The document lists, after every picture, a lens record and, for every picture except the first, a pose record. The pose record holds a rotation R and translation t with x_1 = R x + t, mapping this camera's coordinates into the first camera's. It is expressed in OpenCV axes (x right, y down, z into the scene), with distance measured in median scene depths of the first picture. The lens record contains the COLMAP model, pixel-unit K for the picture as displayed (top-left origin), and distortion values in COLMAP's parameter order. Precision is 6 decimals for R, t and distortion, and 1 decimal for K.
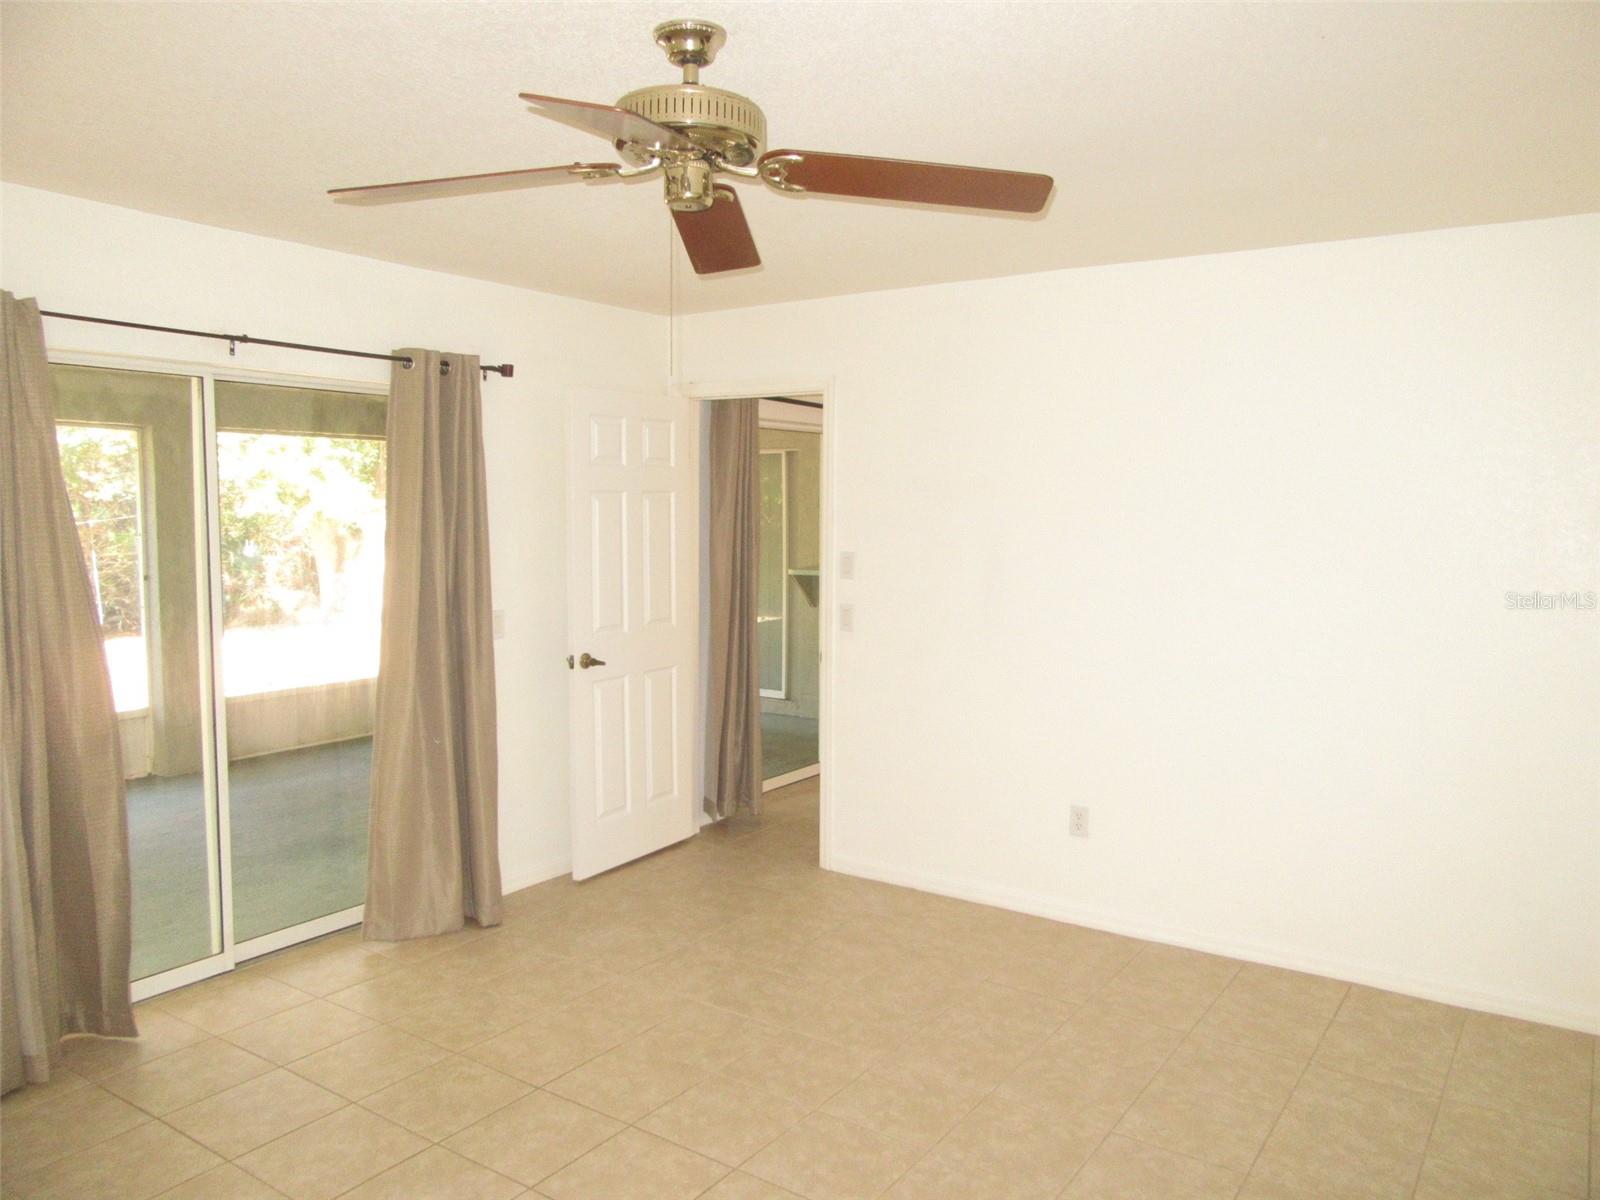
lens RADIAL K [[1171.3, 0, 796.0], [0, 1171.3, 594.2], [0, 0, 1]] dist [-0.008443, 0.025180]
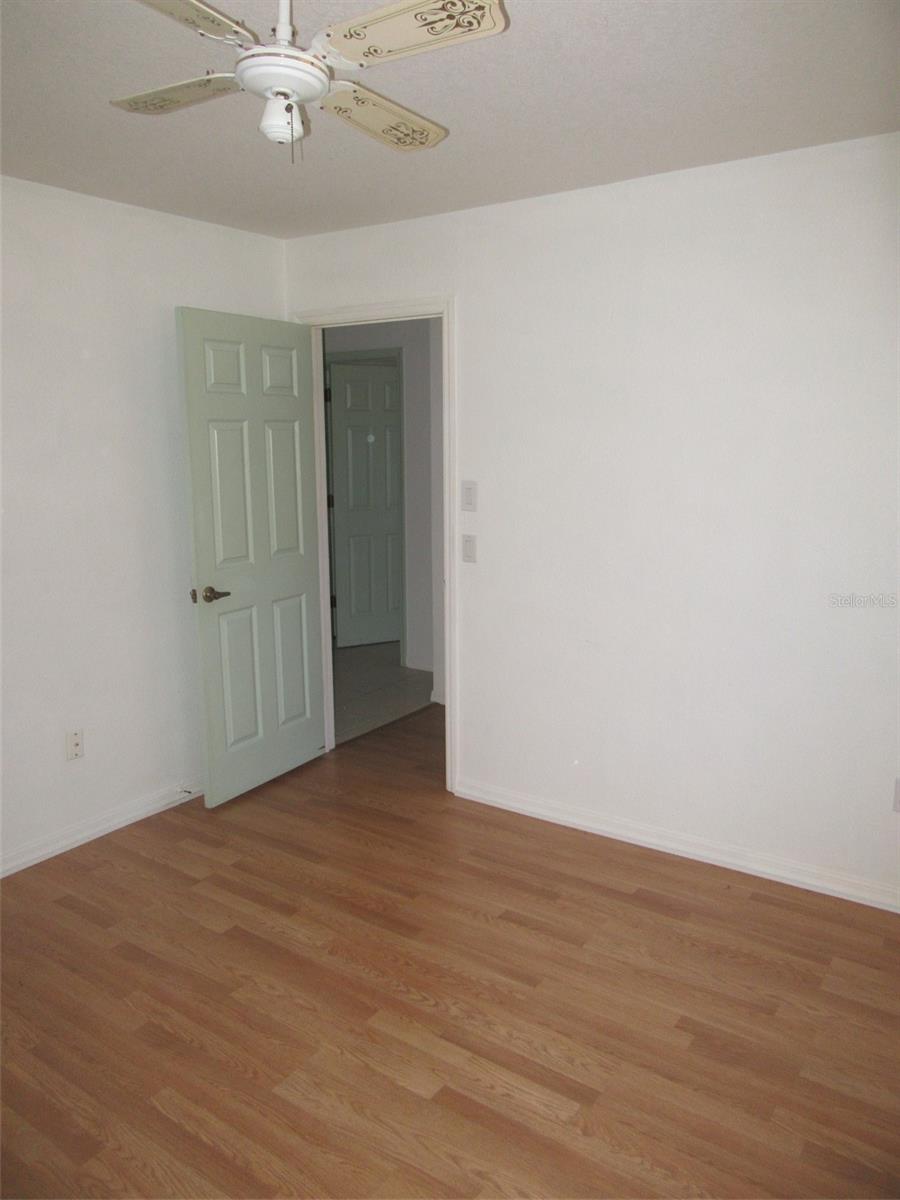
lens RADIAL K [[878.5, 0, 449.8], [0, 878.5, 610.8], [0, 0, 1]] dist [-0.008443, 0.025180]
pose [[0.999919, -0.007585, -0.010230, 0.033453], [0.008848, 0.991511, 0.129721, -0.024405], [0.009159, -0.129801, 0.991498, 0.254175]]
